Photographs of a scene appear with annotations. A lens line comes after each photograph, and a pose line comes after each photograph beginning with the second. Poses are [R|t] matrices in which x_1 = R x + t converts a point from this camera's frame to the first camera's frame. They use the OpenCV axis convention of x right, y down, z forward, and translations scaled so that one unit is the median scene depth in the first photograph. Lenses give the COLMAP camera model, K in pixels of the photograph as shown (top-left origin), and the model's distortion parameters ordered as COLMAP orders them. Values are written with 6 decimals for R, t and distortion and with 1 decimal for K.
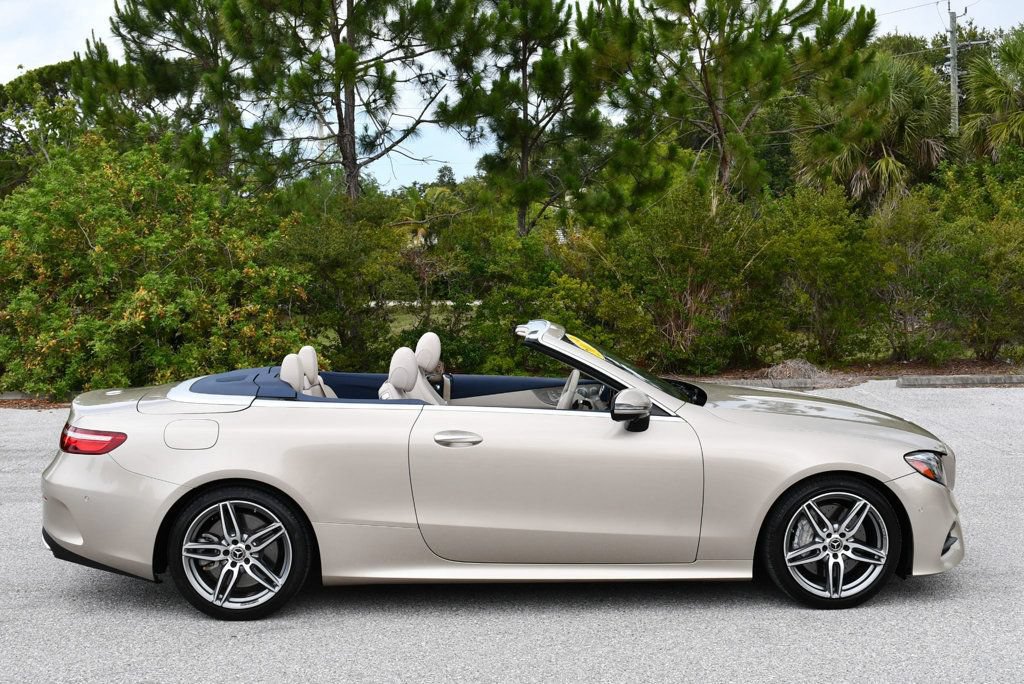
lens RADIAL K [[1275.8, 0, 512.0], [0, 1275.8, 342.0], [0, 0, 1]] dist [-0.074572, 0.005878]
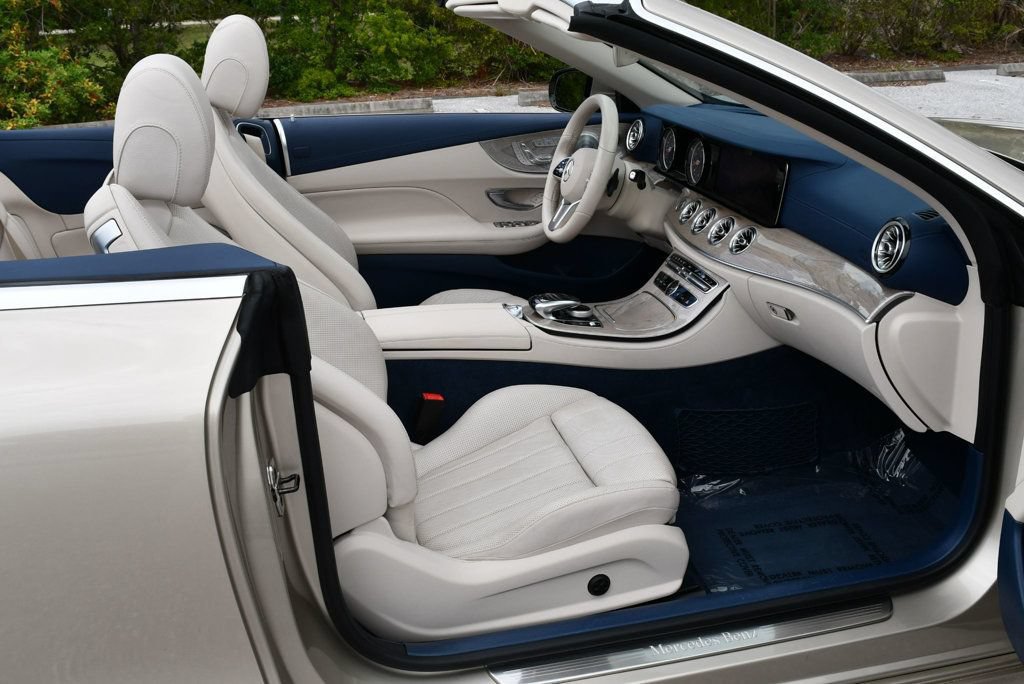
lens RADIAL K [[1056.2, 0, 512.0], [0, 1056.2, 342.0], [0, 0, 1]] dist [-0.090656, 0.008265]
pose [[0.980522, -0.085140, 0.176999, -0.020672], [0.034793, 0.962205, 0.270093, 0.002512], [-0.193305, -0.258673, 0.946425, 0.284118]]
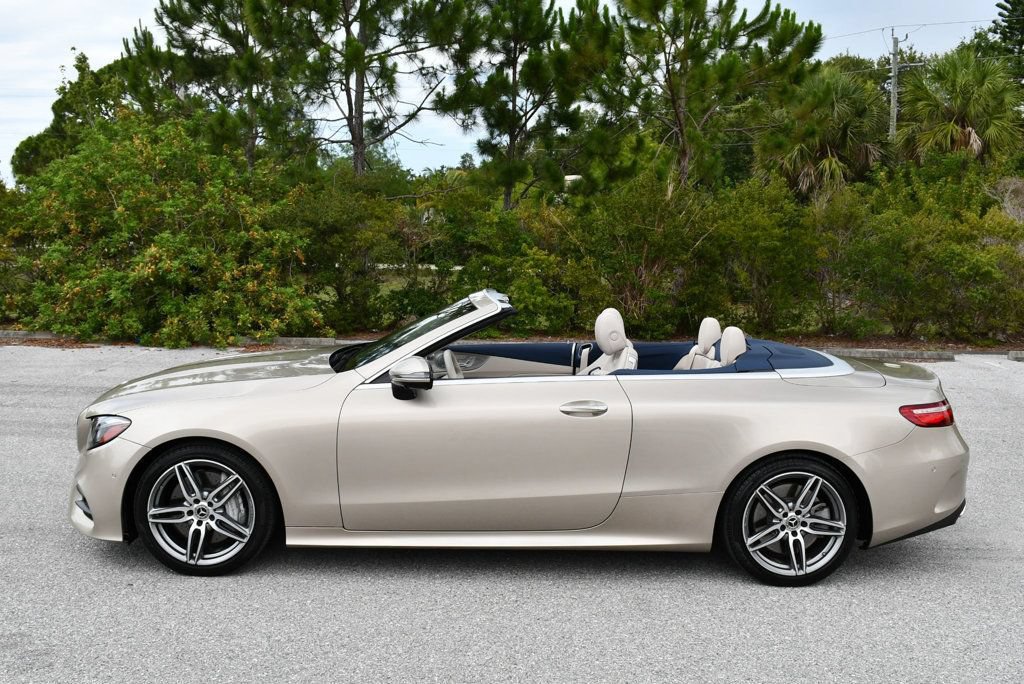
lens RADIAL K [[1056.2, 0, 512.0], [0, 1056.2, 342.0], [0, 0, 1]] dist [-0.090656, 0.008265]
pose [[0.999205, 0.039165, -0.007504, 0.030601], [-0.038853, 0.998524, 0.037948, -0.002997], [0.008979, -0.037626, 0.999252, 0.056521]]
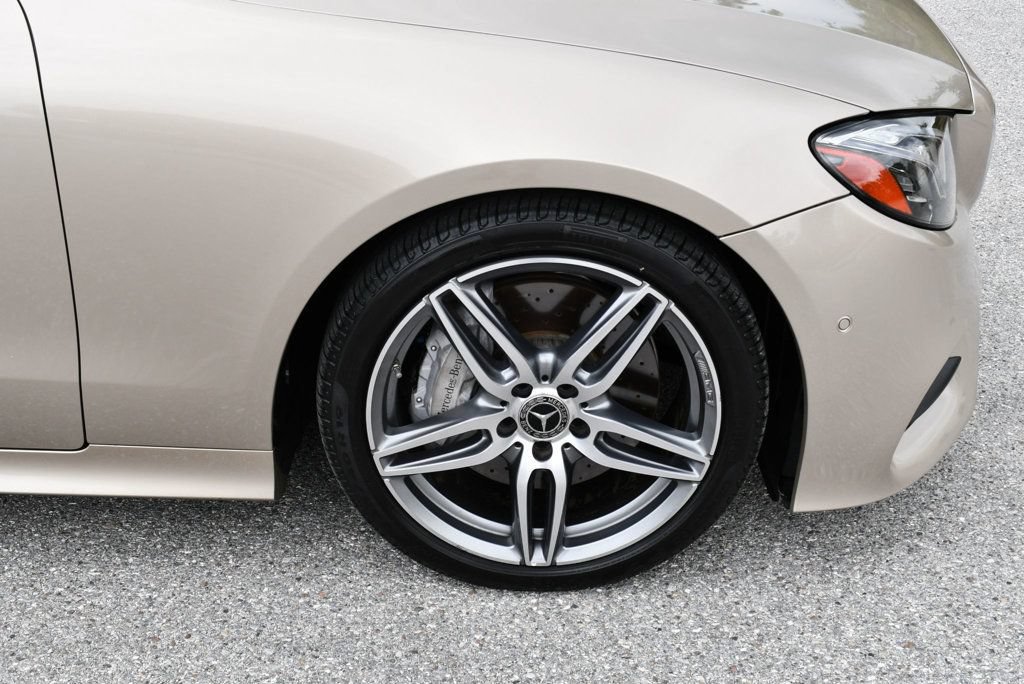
lens RADIAL K [[1231.6, 0, 507.7], [0, 1231.6, 343.3], [0, 0, 1]] dist [-0.070063, -0.002255]
pose [[0.998464, 0.047197, -0.029018, 0.092562], [-0.032250, 0.920983, 0.388265, 0.010551], [0.045050, -0.386733, 0.921091, 0.267104]]
